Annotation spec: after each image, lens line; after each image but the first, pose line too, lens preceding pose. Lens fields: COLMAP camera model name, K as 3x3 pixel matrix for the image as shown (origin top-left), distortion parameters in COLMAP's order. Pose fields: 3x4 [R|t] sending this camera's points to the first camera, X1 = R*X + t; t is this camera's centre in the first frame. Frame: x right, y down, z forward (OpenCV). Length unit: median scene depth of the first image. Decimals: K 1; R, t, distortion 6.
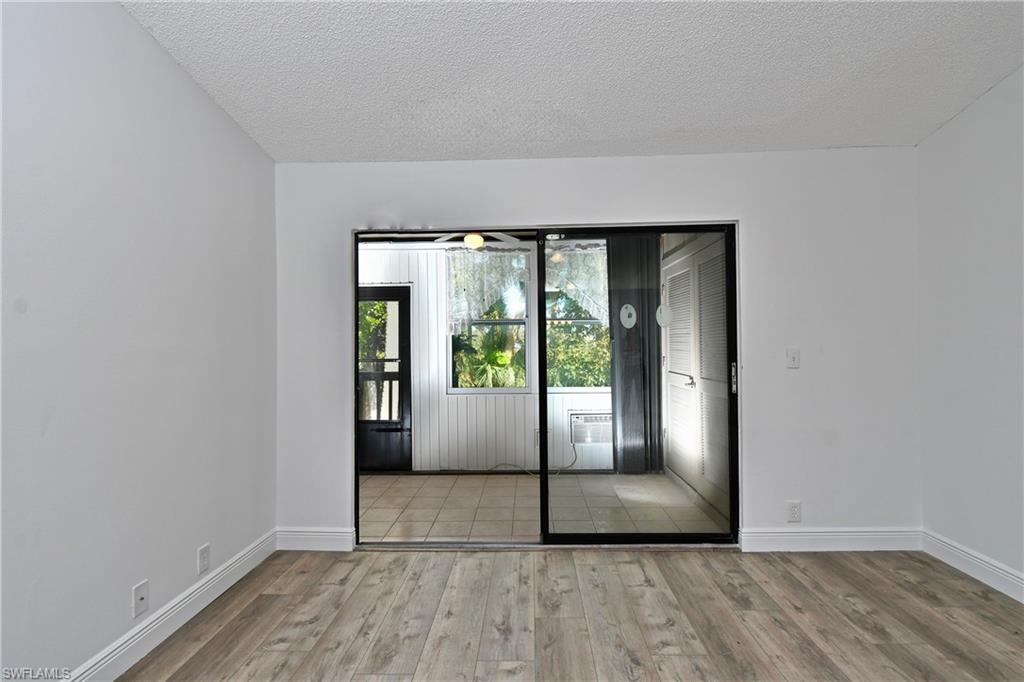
lens RADIAL K [[508.5, 0, 513.3], [0, 508.5, 341.3], [0, 0, 1]] dist [0.000955, -0.000656]
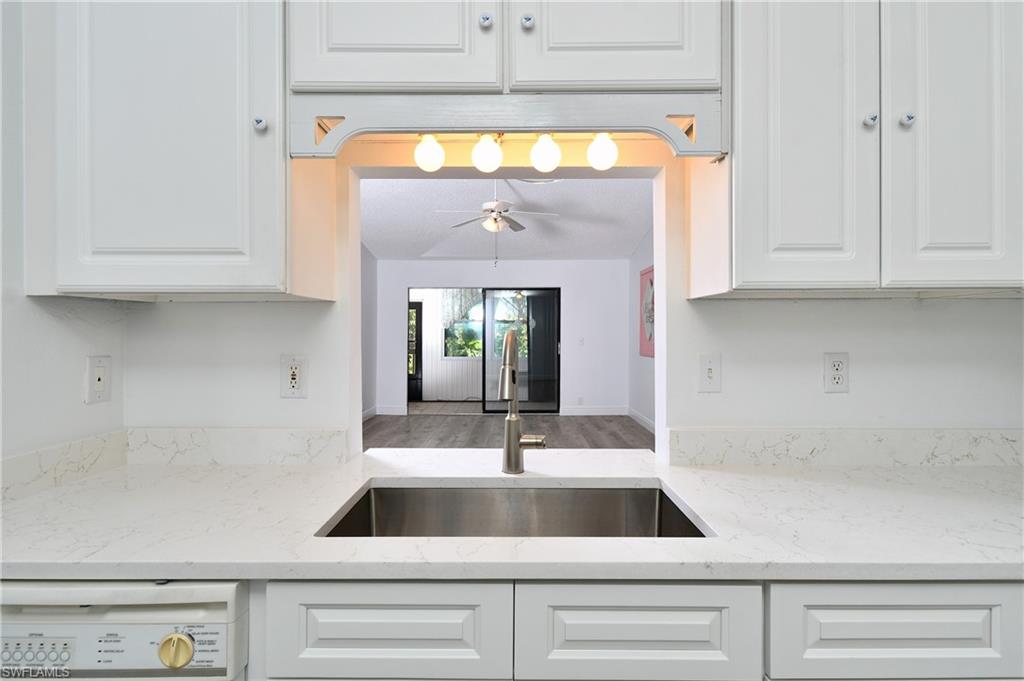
lens RADIAL K [[508.5, 0, 512.0], [0, 508.5, 332.9], [0, 0, 1]] dist [0.000955, -0.000656]
pose [[0.999507, 0.010283, 0.029680, 0.072575], [-0.010451, 0.999930, 0.005489, -0.009154], [-0.029621, -0.005796, 0.999544, -0.869439]]
